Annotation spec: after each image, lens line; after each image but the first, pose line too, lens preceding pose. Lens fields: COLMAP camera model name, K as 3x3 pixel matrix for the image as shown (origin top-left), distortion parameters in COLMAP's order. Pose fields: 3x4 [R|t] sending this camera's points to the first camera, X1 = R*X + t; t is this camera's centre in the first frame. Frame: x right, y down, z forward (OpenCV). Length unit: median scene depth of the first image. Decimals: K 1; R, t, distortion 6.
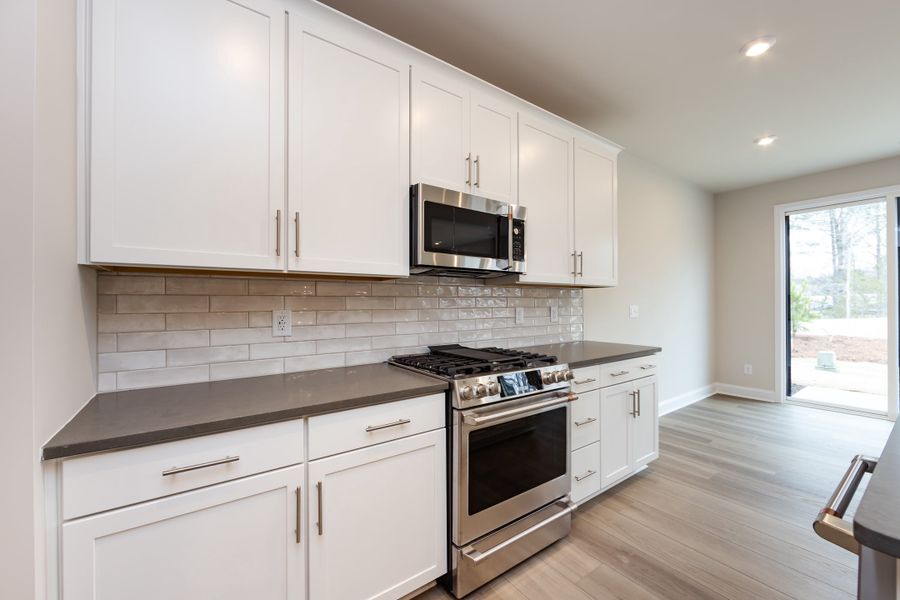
lens RADIAL K [[356.2, 0, 448.5], [0, 356.2, 302.0], [0, 0, 1]] dist [-0.002744, -0.000732]
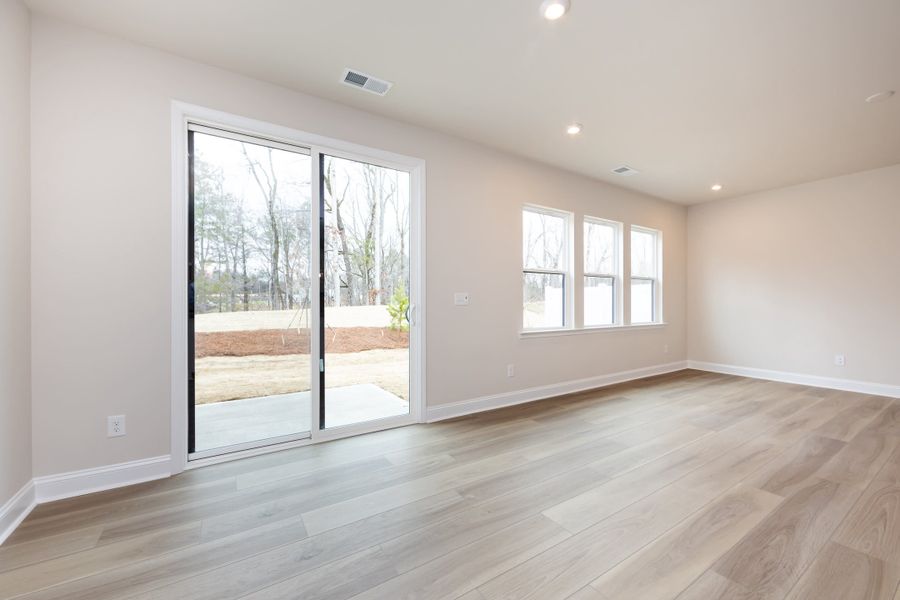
lens RADIAL K [[356.6, 0, 448.2], [0, 356.6, 301.5], [0, 0, 1]] dist [-0.001958, -0.000122]
pose [[0.053456, 0.004896, 0.998558, 0.681051], [-0.004398, 0.999979, -0.004668, 0.045227], [-0.998561, -0.004143, 0.053476, 0.923071]]
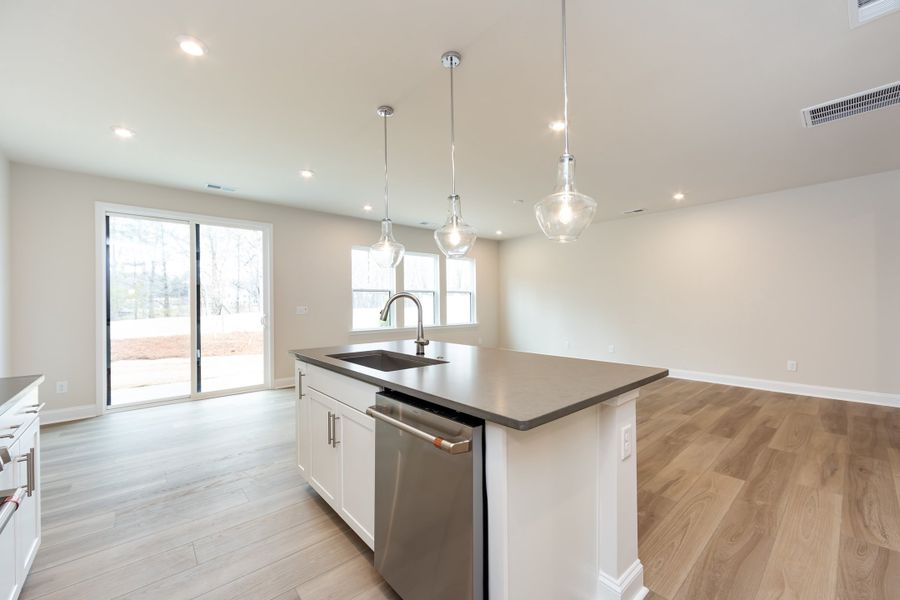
lens RADIAL K [[356.6, 0, 448.3], [0, 356.6, 301.6], [0, 0, 1]] dist [-0.001958, -0.000122]
pose [[-0.096378, 0.009771, 0.995297, -0.133254], [0.006057, 0.999939, -0.009230, 0.002802], [-0.995326, 0.005139, -0.096431, 0.300873]]
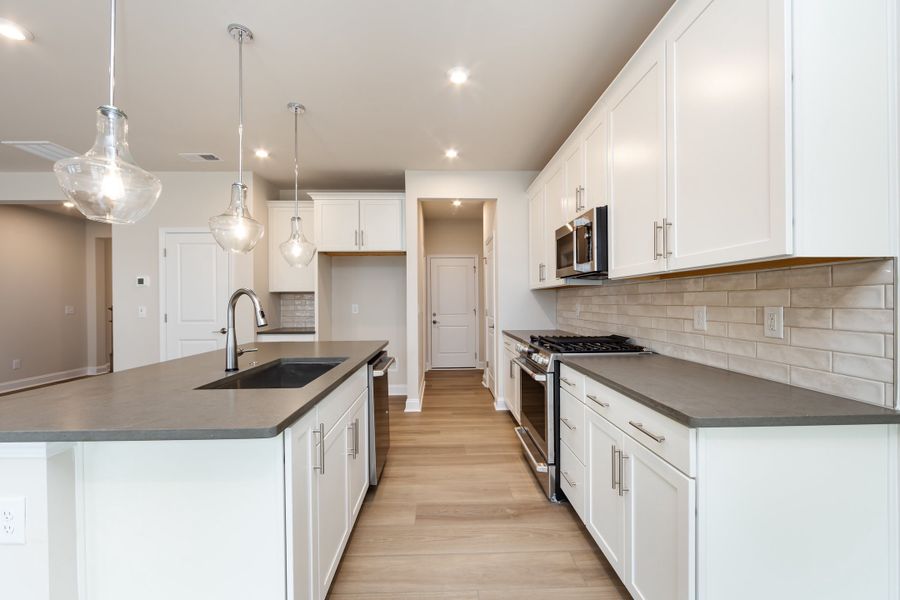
lens RADIAL K [[356.6, 0, 448.1], [0, 356.6, 302.4], [0, 0, 1]] dist [-0.001958, -0.000122]
pose [[-0.561608, 0.010738, -0.827334, 1.036984], [0.012603, 0.999911, 0.004423, -0.000832], [0.827307, -0.007943, -0.561694, 0.970690]]
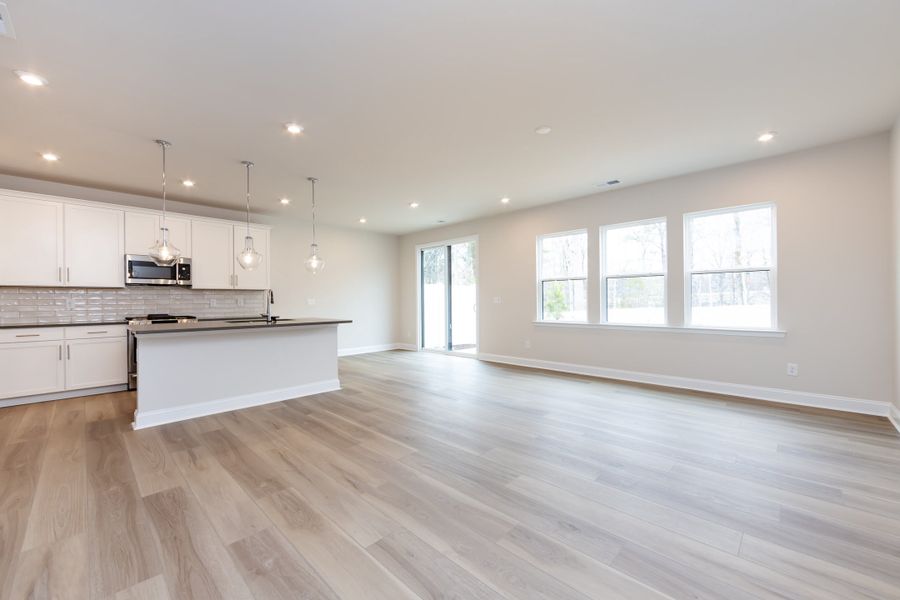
lens RADIAL K [[356.2, 0, 448.4], [0, 356.2, 303.2], [0, 0, 1]] dist [-0.002744, -0.000732]
pose [[0.983986, -0.004810, 0.178179, 1.231860], [0.003340, 0.999958, 0.008546, 0.026244], [-0.178212, -0.007814, 0.983961, -1.427086]]
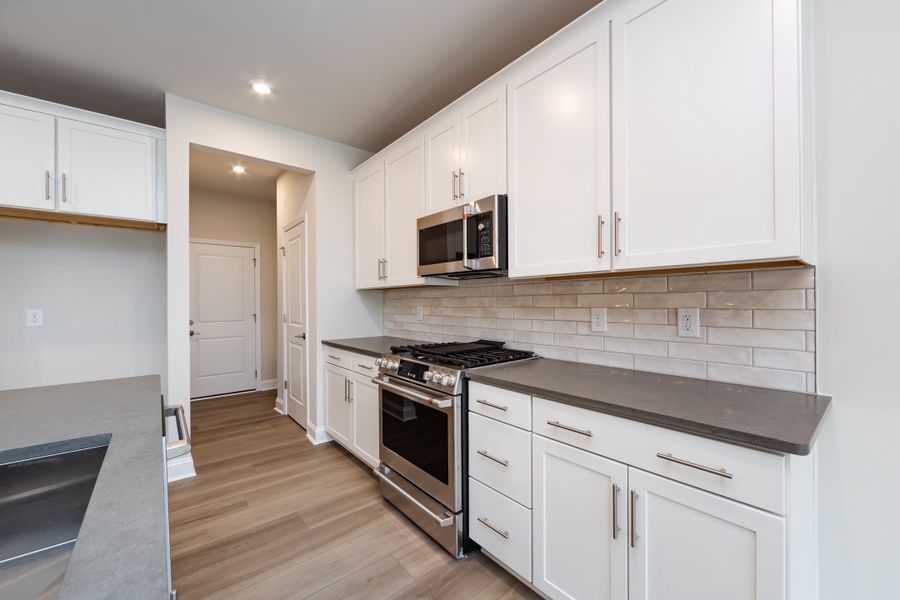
lens RADIAL K [[356.6, 0, 448.0], [0, 356.6, 301.7], [0, 0, 1]] dist [-0.001958, -0.000122]
pose [[0.067337, 0.002698, -0.997727, 0.867334], [0.009624, 0.999948, 0.003354, -0.002239], [0.997684, -0.009827, 0.067307, 0.648184]]
